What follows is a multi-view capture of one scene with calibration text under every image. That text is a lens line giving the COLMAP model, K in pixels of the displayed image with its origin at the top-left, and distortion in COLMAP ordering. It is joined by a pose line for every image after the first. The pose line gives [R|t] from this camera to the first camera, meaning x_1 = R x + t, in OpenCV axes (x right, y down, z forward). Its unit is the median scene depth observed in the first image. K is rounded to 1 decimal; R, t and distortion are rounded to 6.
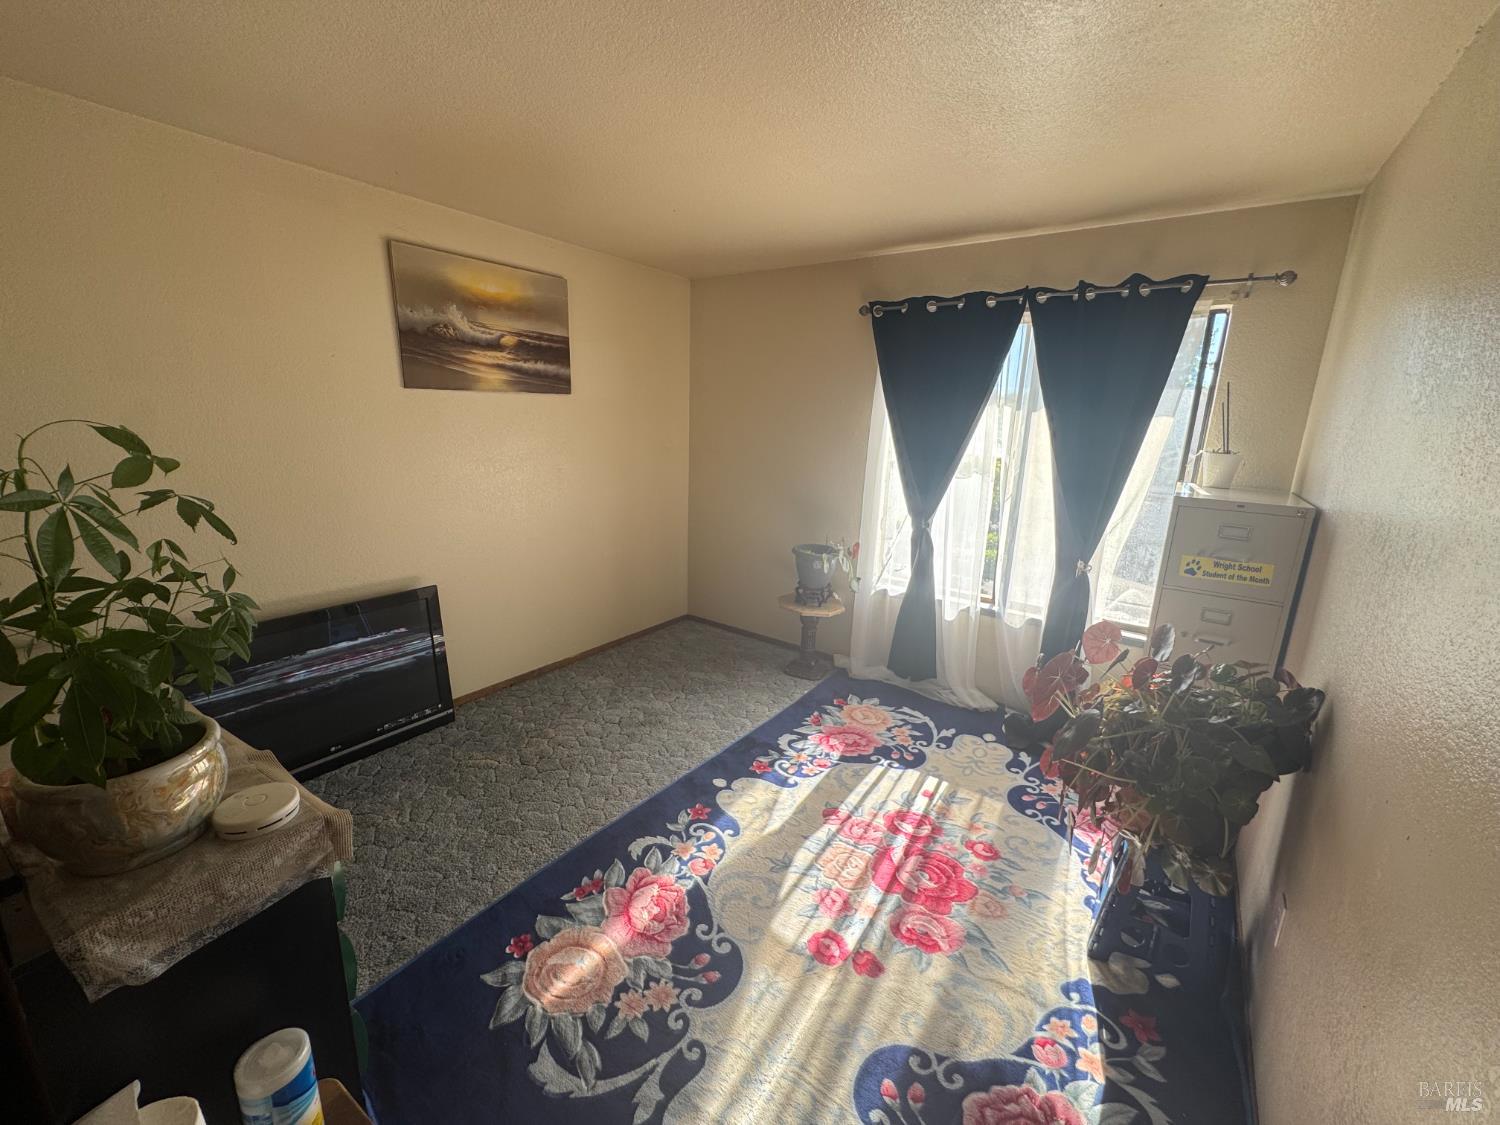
lens RADIAL K [[602.9, 0, 749.9], [0, 602.9, 556.3], [0, 0, 1]] dist [-0.001514, 0.000279]
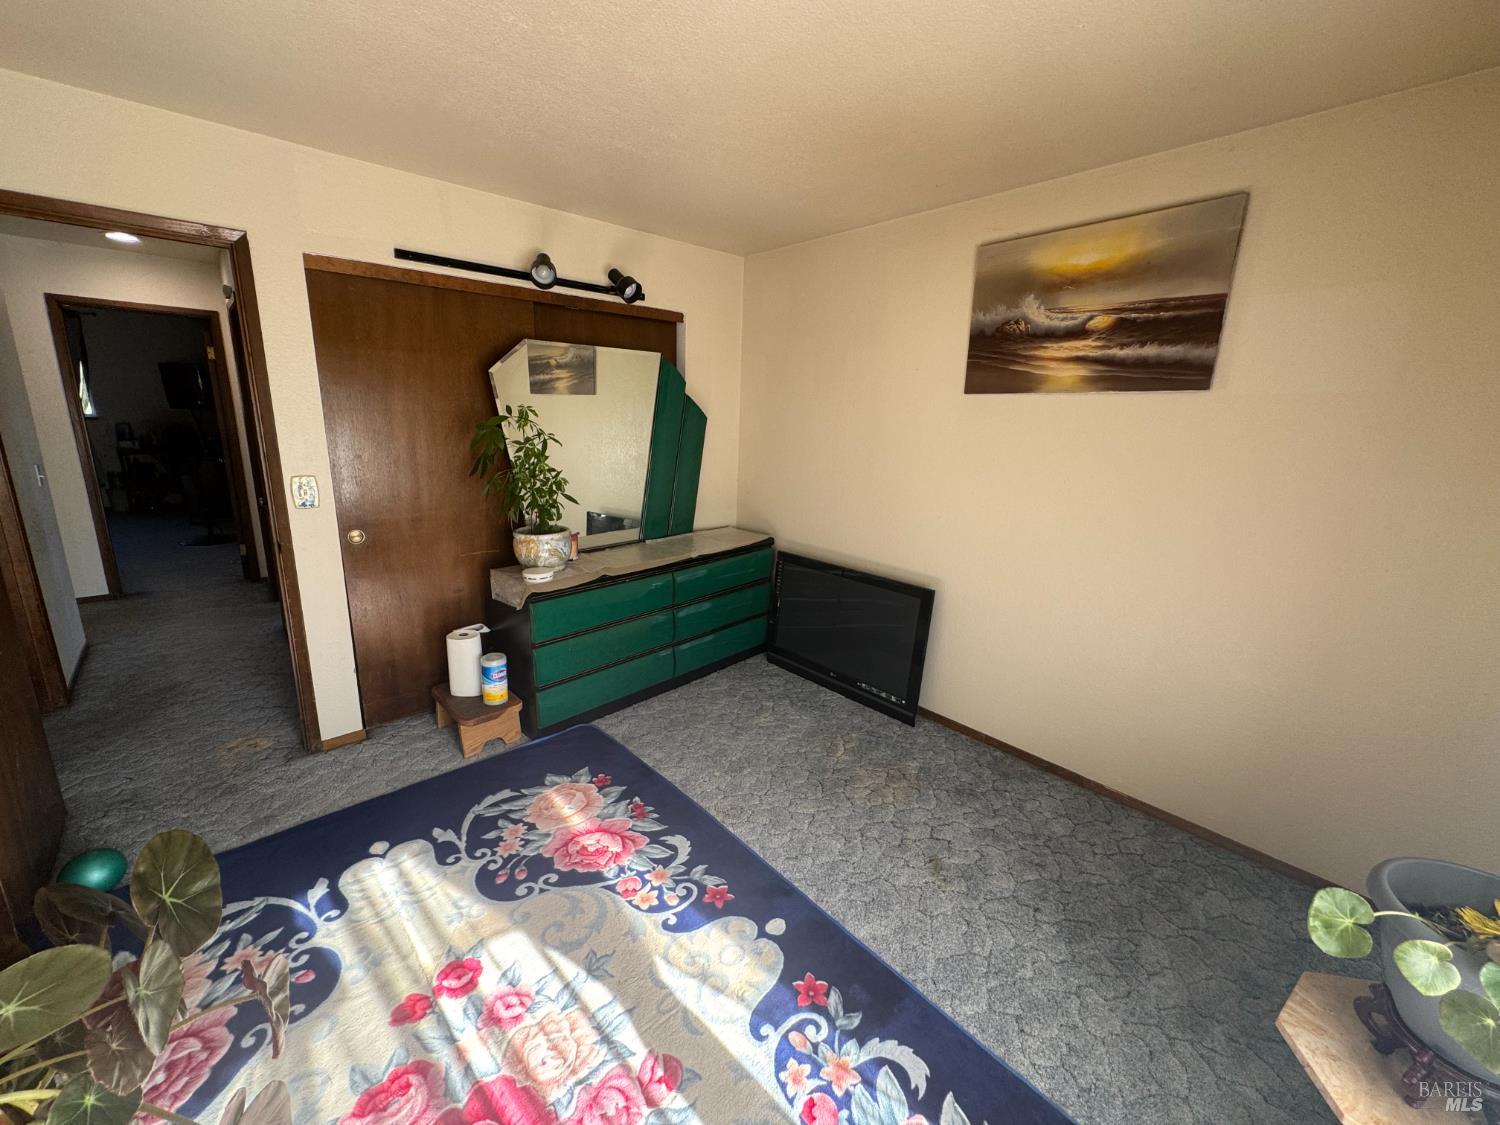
lens RADIAL K [[602.9, 0, 749.9], [0, 602.9, 556.3], [0, 0, 1]] dist [-0.001514, 0.000279]
pose [[-0.213889, 0.188555, -0.958488, 0.626512], [-0.261456, 0.934347, 0.242150, -0.214320], [0.941218, 0.302396, -0.150548, 1.089852]]
